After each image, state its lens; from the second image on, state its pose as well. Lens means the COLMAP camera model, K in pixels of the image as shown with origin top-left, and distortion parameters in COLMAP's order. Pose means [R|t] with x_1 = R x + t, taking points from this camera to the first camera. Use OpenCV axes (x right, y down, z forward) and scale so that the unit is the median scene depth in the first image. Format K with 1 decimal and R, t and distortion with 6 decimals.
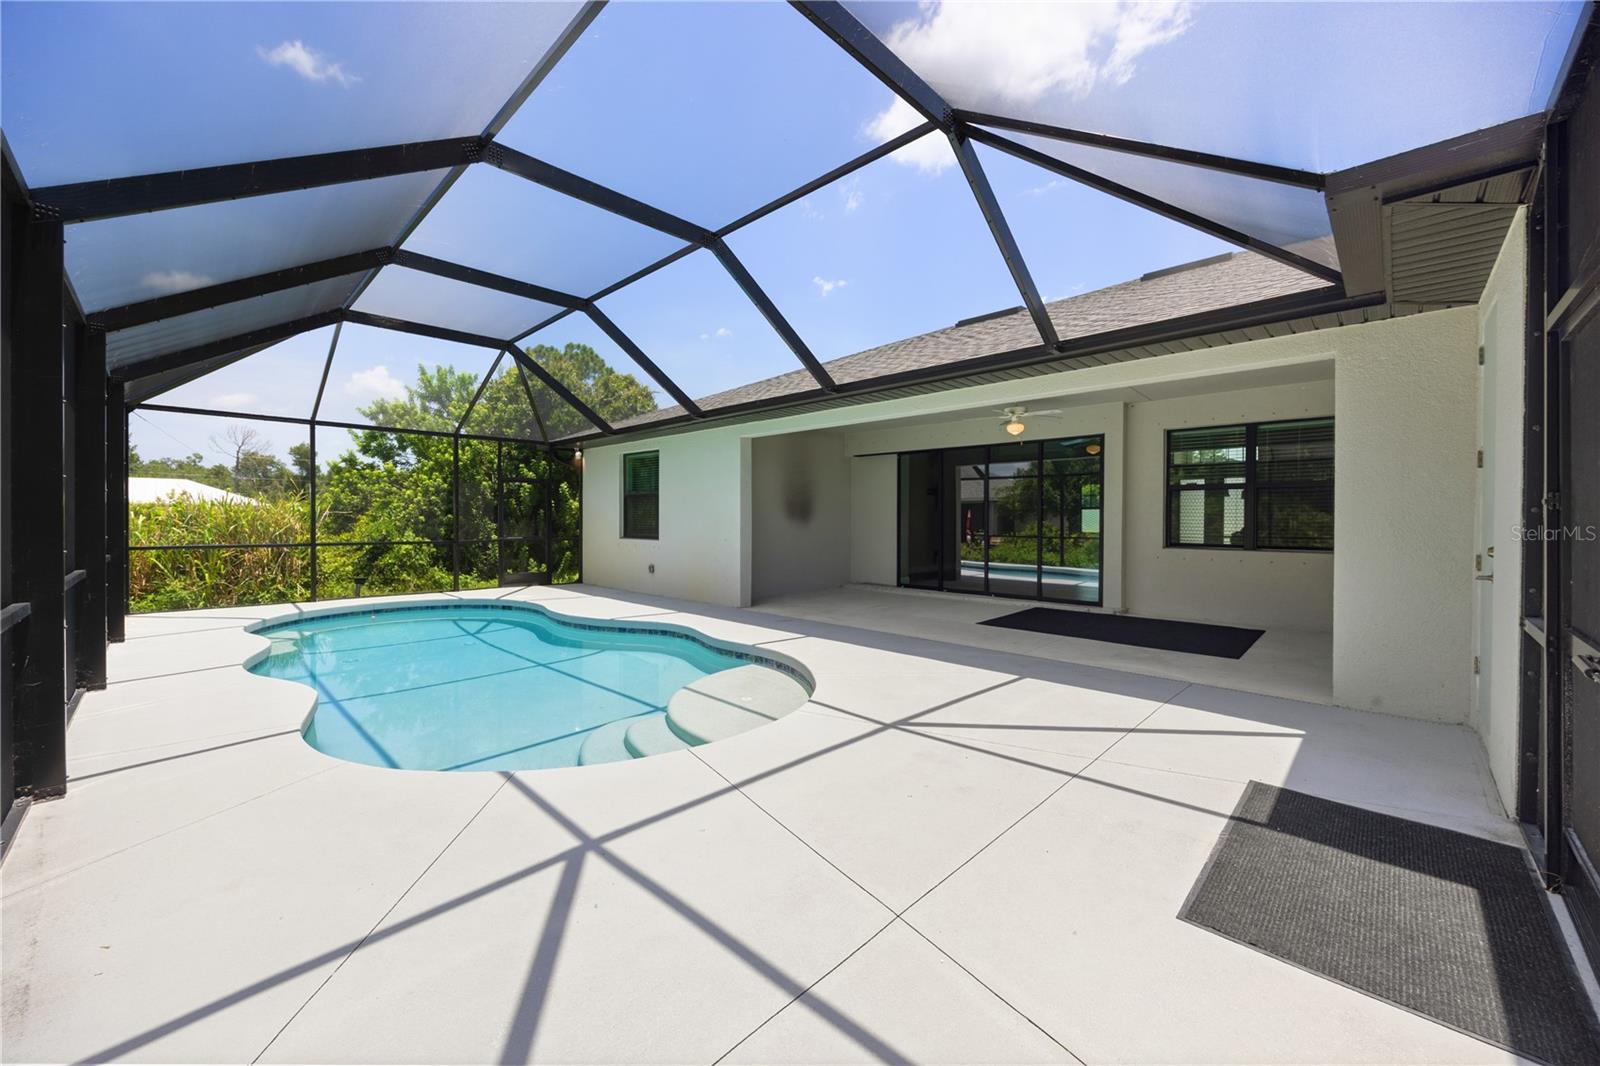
lens RADIAL K [[609.3, 0, 795.7], [0, 609.3, 517.2], [0, 0, 1]] dist [-0.001924, -0.000096]
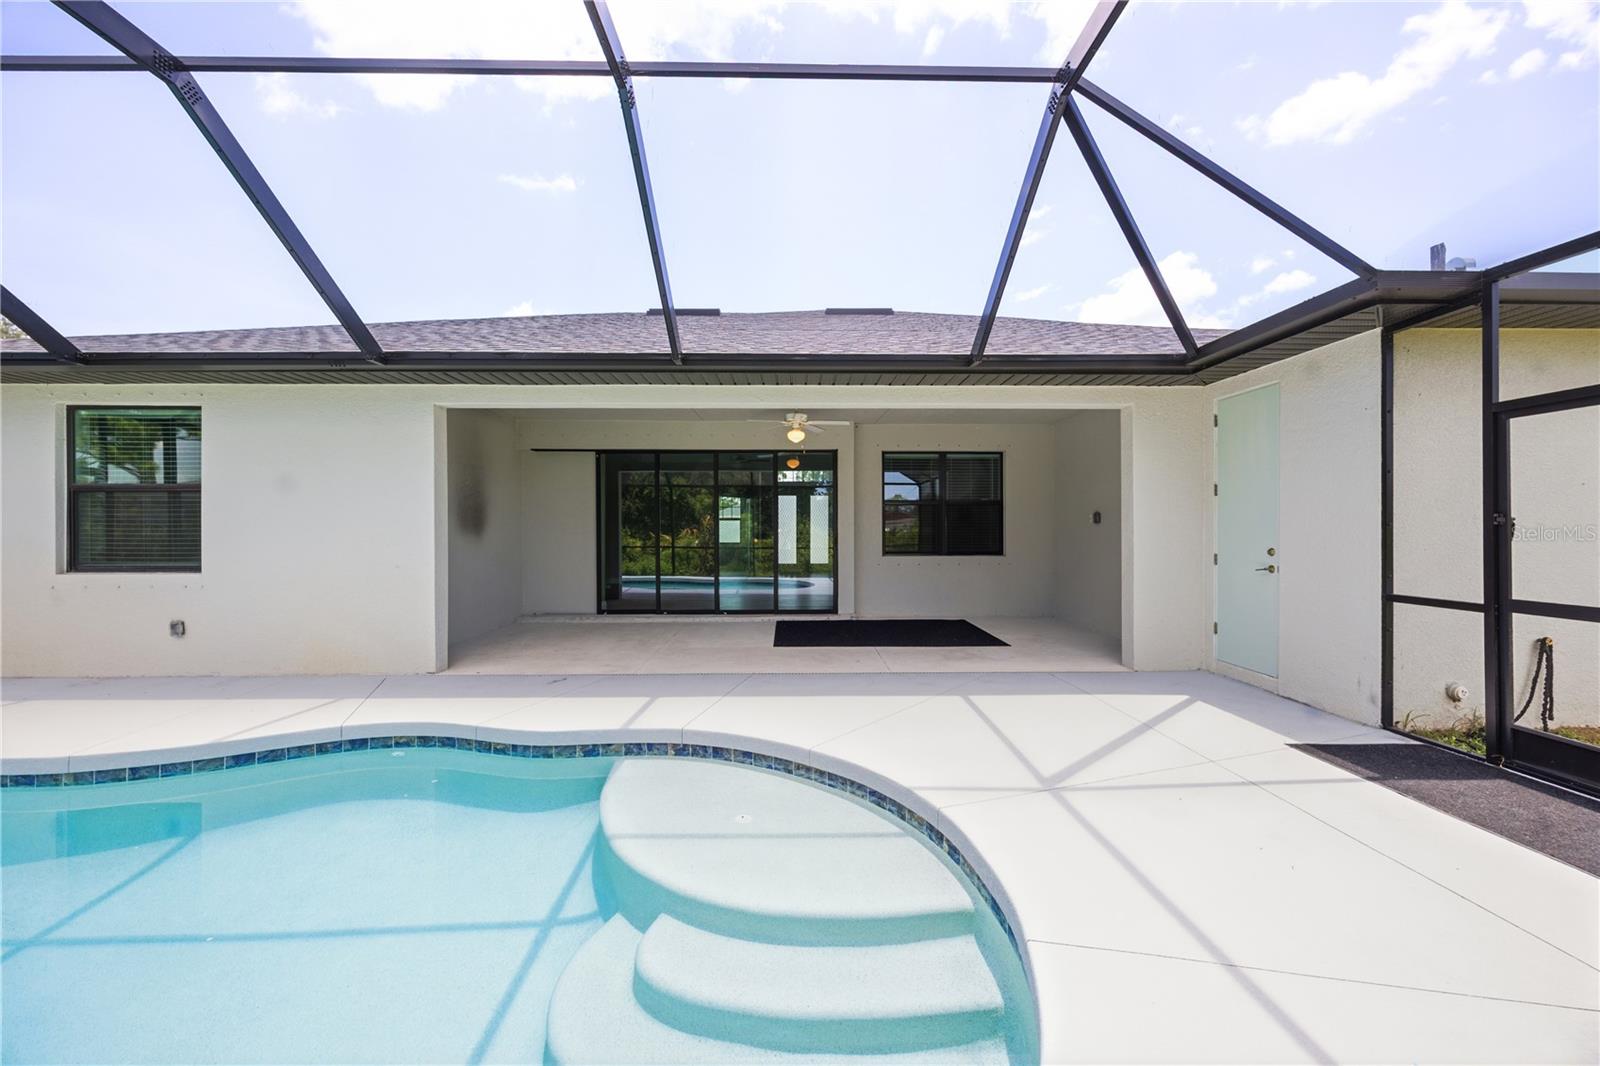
lens RADIAL K [[609.3, 0, 810.4], [0, 609.3, 530.6], [0, 0, 1]] dist [-0.001924, -0.000096]
pose [[0.701172, -0.006767, 0.712960, -0.281209], [0.002702, 0.999973, 0.006833, -0.003608], [-0.712987, -0.002864, 0.701171, 0.289433]]
